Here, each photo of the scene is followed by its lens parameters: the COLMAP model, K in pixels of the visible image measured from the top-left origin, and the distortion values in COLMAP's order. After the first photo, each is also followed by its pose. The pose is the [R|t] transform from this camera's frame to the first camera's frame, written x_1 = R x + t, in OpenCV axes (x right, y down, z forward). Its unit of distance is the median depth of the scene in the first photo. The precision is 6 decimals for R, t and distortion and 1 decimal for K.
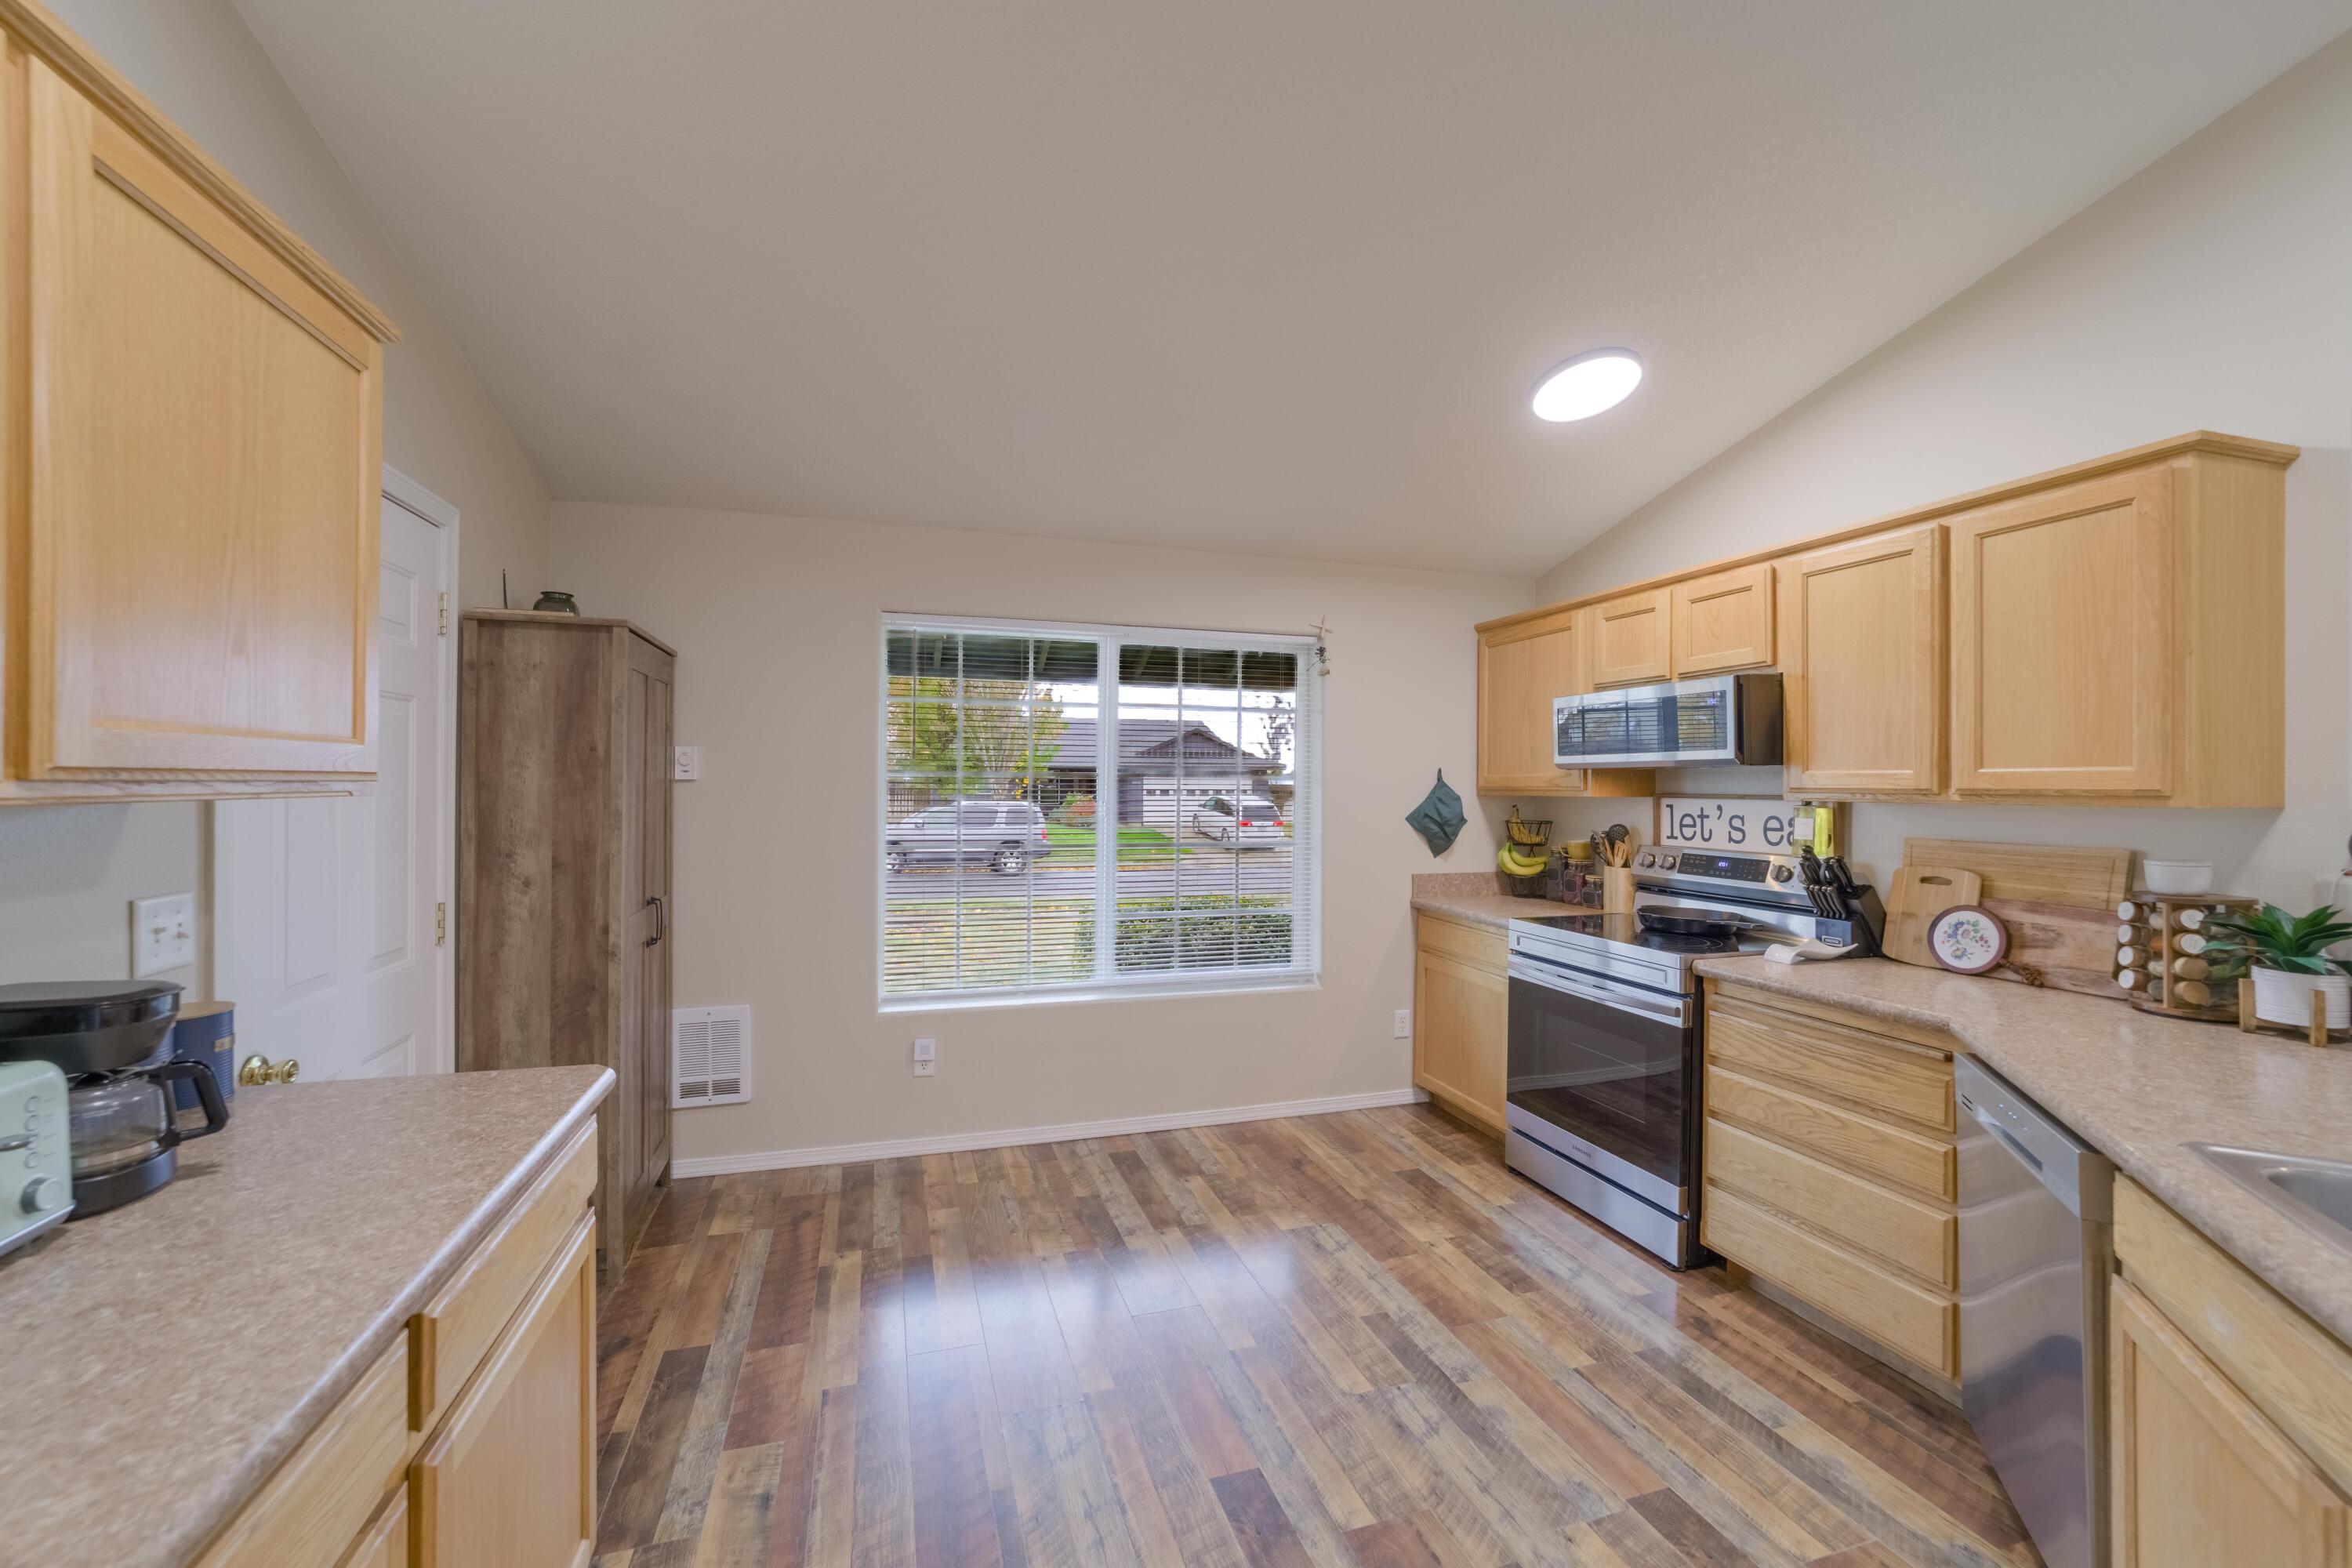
lens RADIAL K [[903.3, 0, 1147.1], [0, 903.3, 756.4], [0, 0, 1]] dist [0.000348, 0.000531]
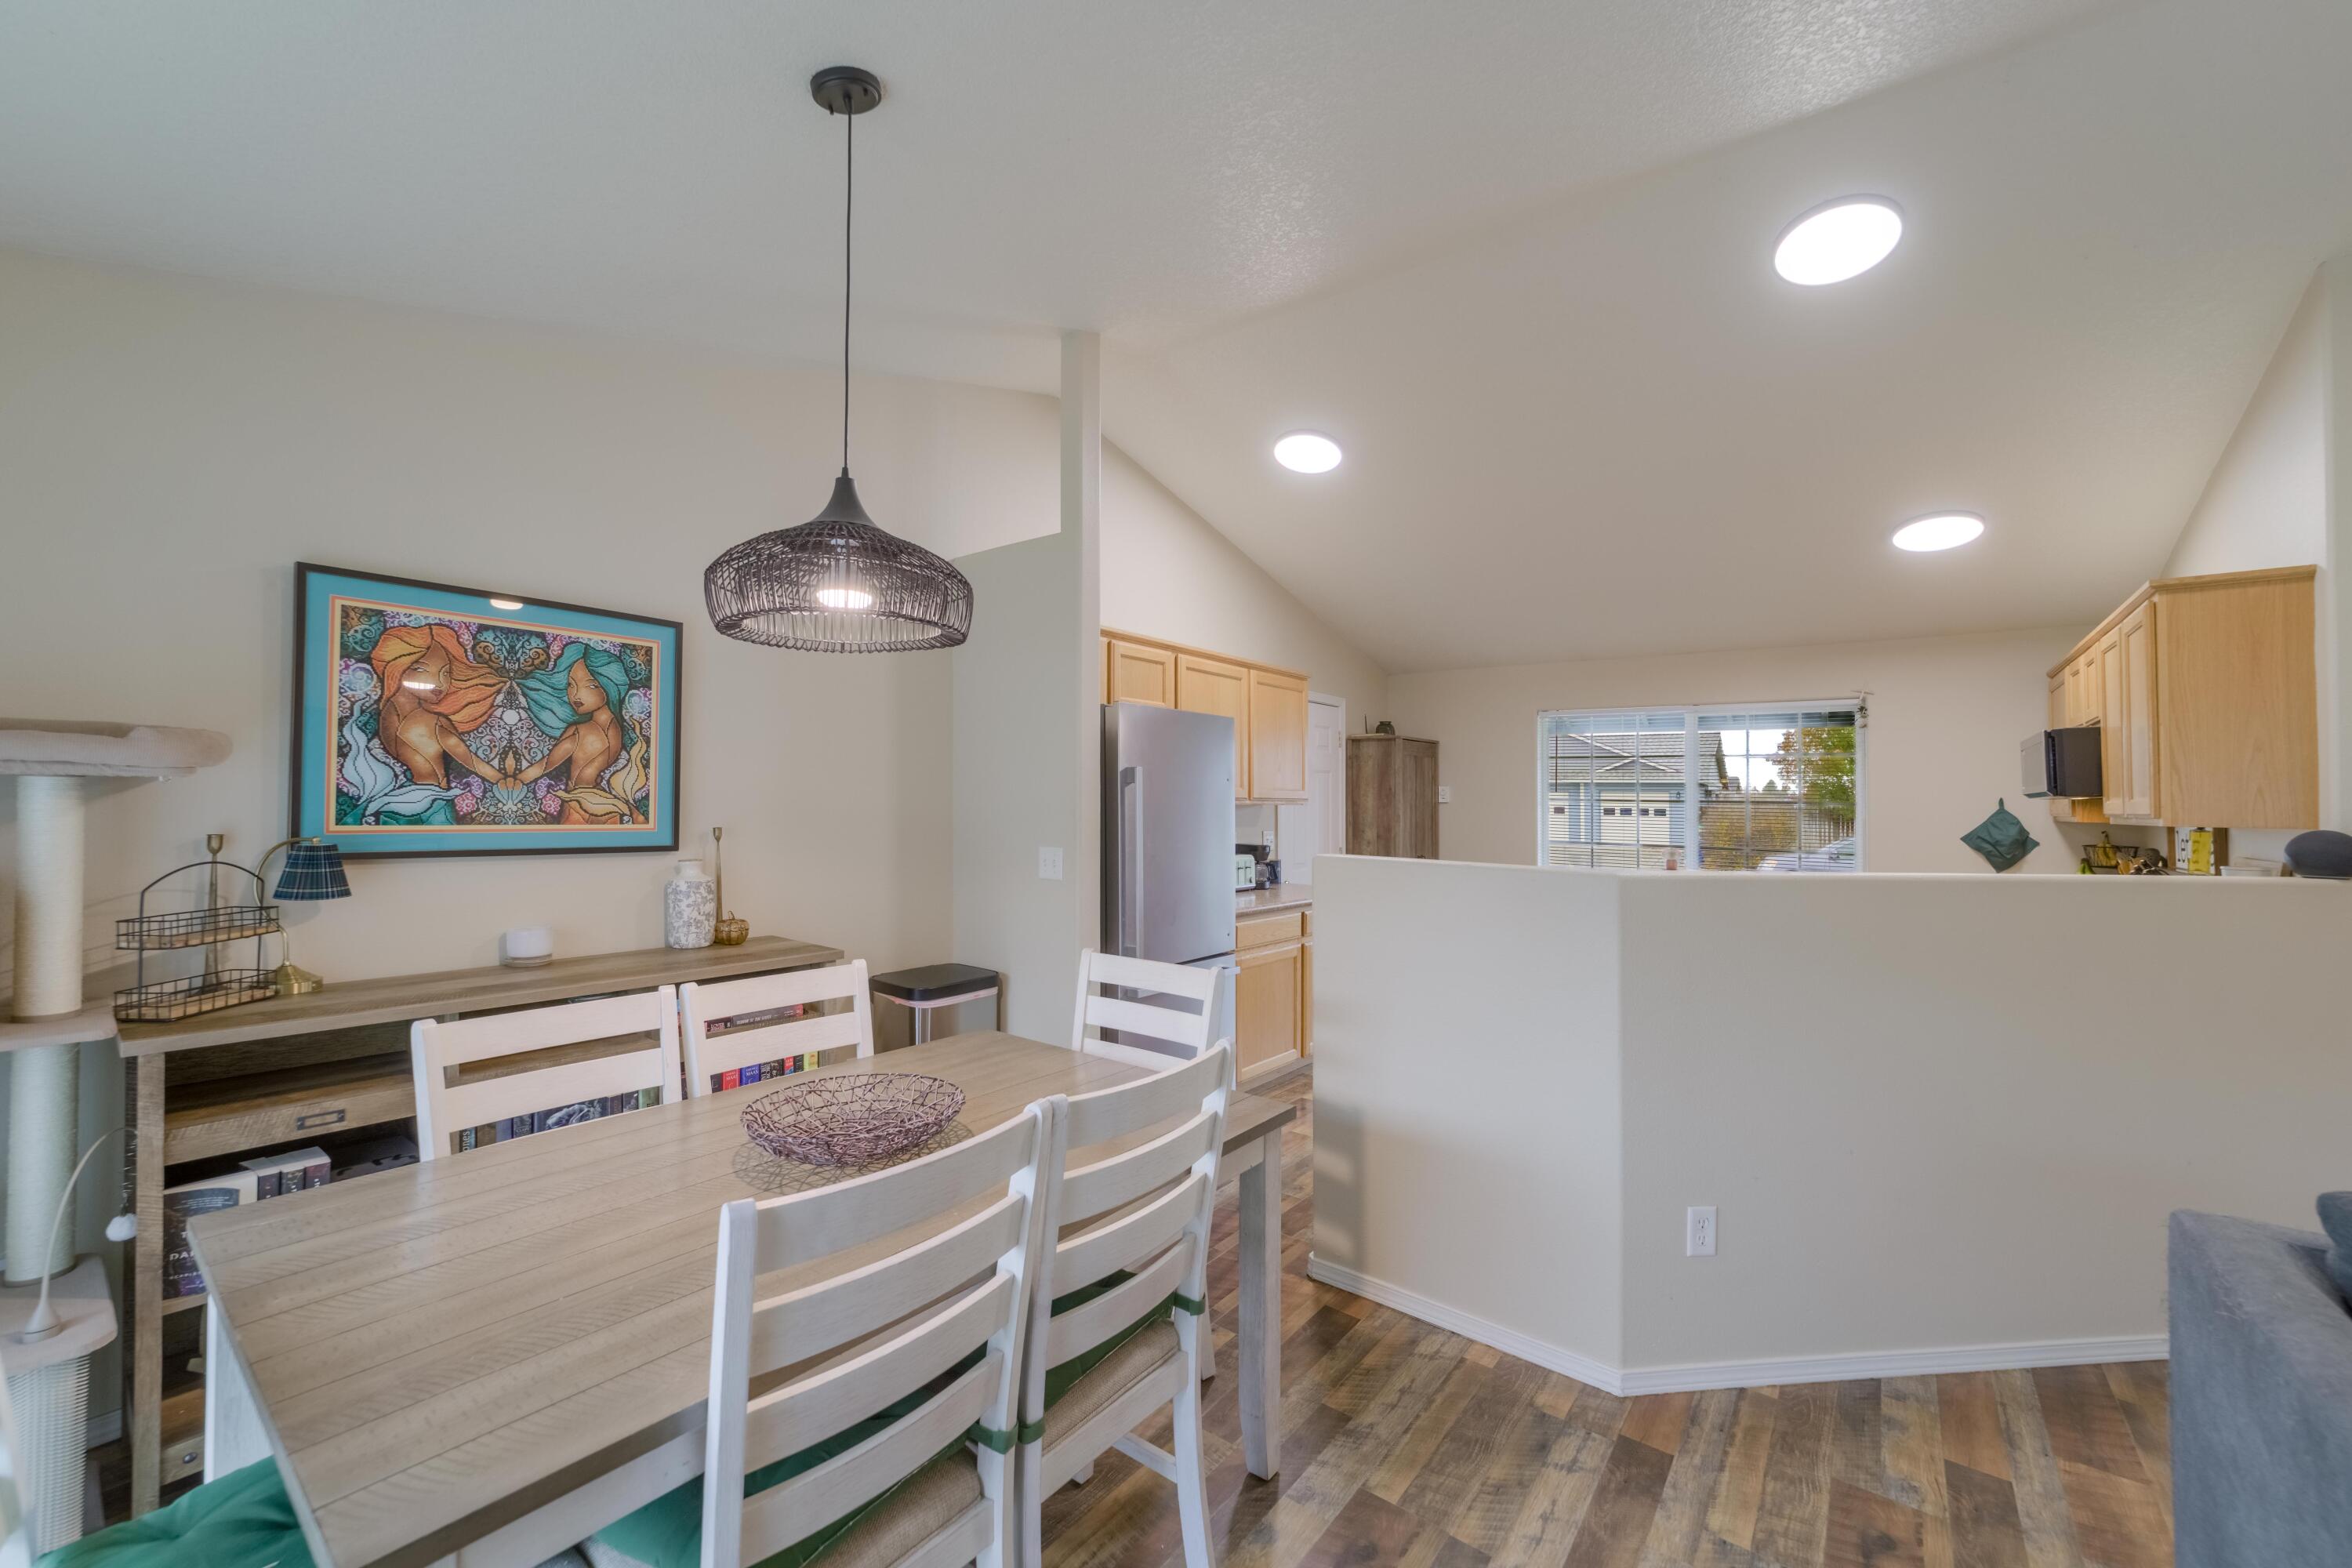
lens RADIAL K [[921.7, 0, 1179.3], [0, 921.7, 780.8], [0, 0, 1]] dist [-0.015145, 0.004724]
pose [[0.586591, -0.011001, -0.809808, 1.096933], [0.011296, 0.999922, -0.005402, -0.024410], [0.809804, -0.005979, 0.586670, -0.946306]]
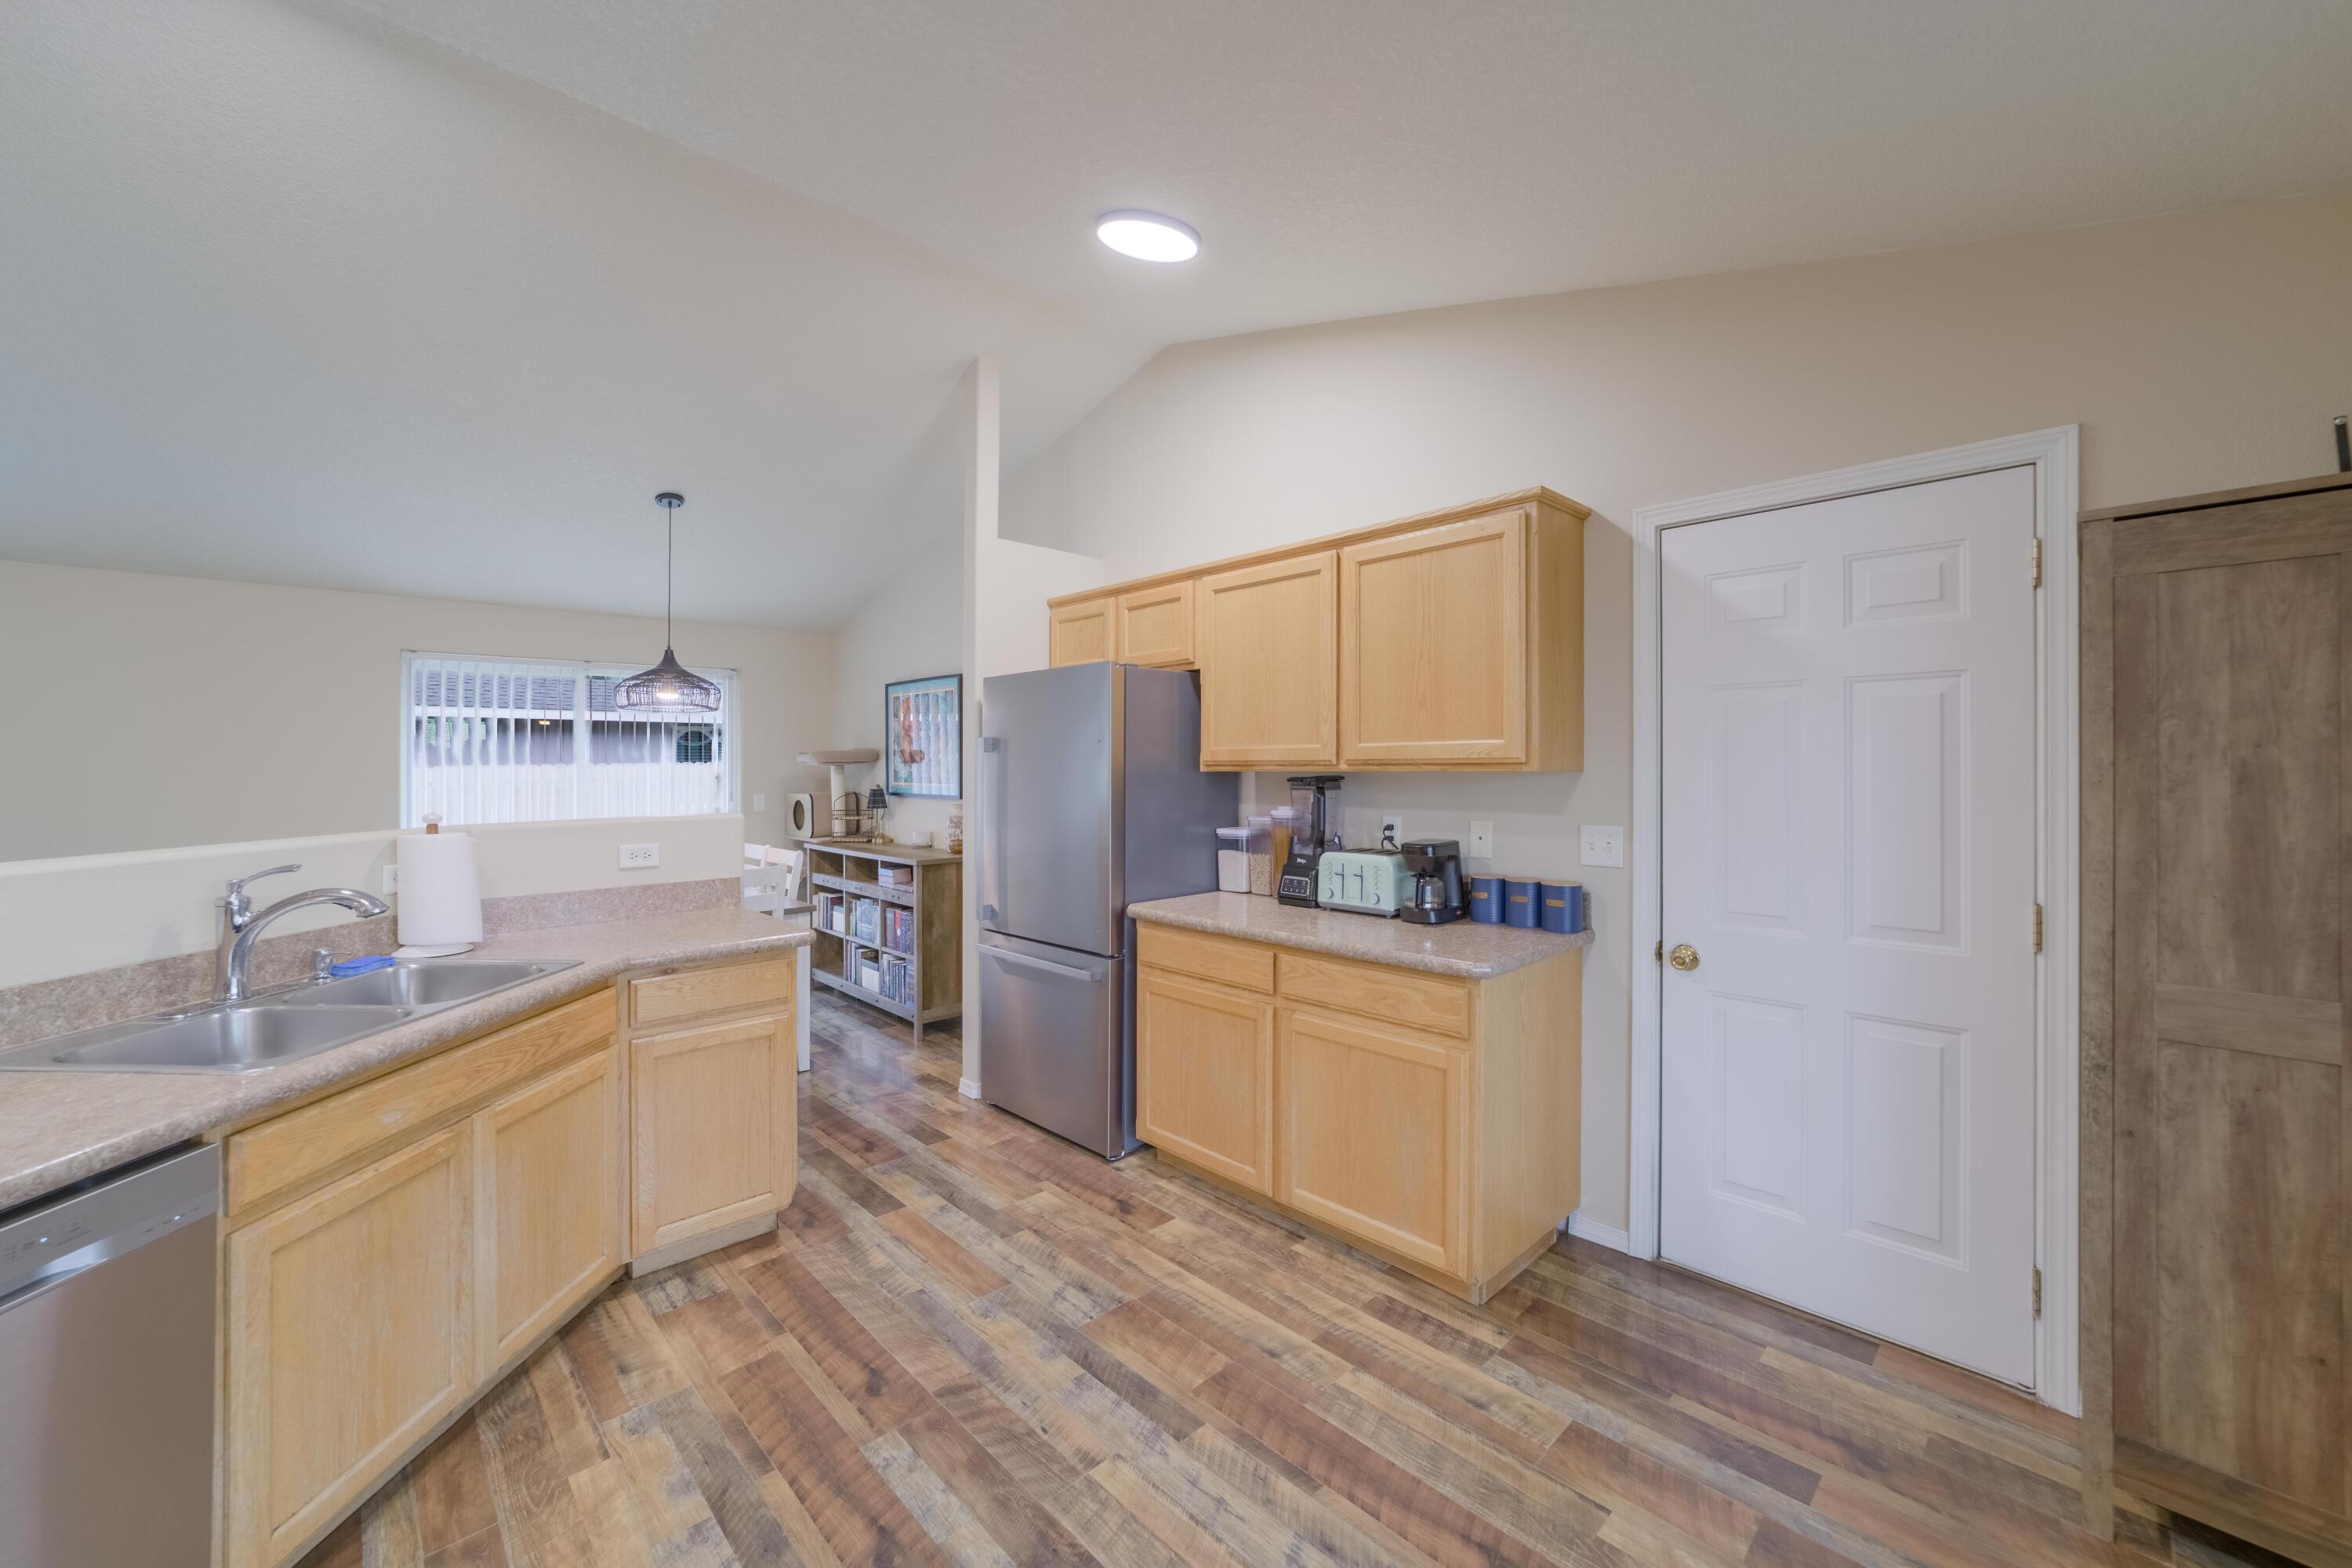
lens RADIAL K [[921.7, 0, 1150.6], [0, 921.7, 760.9], [0, 0, 1]] dist [-0.015145, 0.004724]
pose [[-0.896716, -0.000085, -0.442606, 0.320164], [0.016228, 0.999321, -0.033070, 0.040811], [0.442309, -0.036837, -0.896106, 1.343804]]
